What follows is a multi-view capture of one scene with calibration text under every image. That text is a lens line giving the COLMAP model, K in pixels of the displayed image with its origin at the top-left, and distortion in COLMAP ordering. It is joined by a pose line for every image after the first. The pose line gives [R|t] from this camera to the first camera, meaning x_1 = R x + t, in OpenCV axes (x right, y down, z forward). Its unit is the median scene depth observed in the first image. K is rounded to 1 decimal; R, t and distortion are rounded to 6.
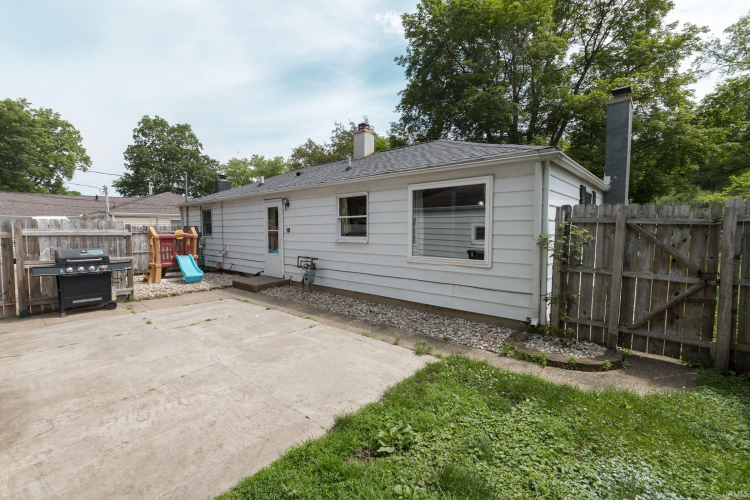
lens RADIAL K [[341.7, 0, 366.5], [0, 341.7, 247.7], [0, 0, 1]] dist [0.000097, -0.000309]
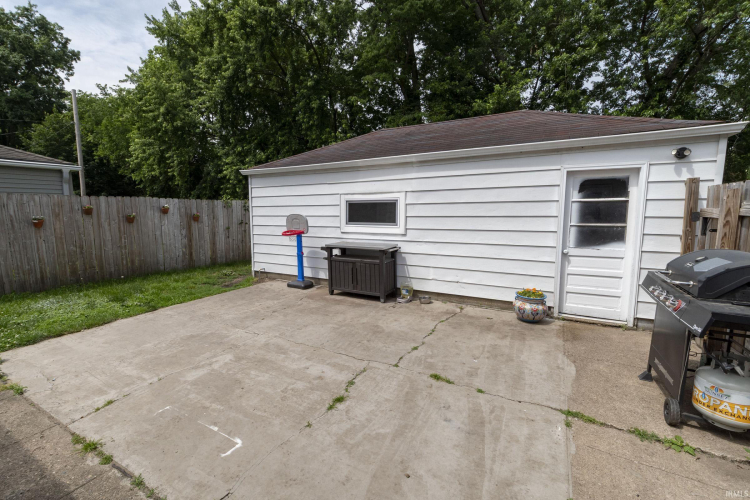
lens RADIAL K [[341.7, 0, 366.5], [0, 341.7, 247.7], [0, 0, 1]] dist [0.000097, -0.000309]
pose [[-0.978309, 0.036232, -0.203960, -0.568973], [0.002692, 0.986726, 0.162374, -0.097310], [0.207135, 0.158303, -0.965420, 1.977722]]
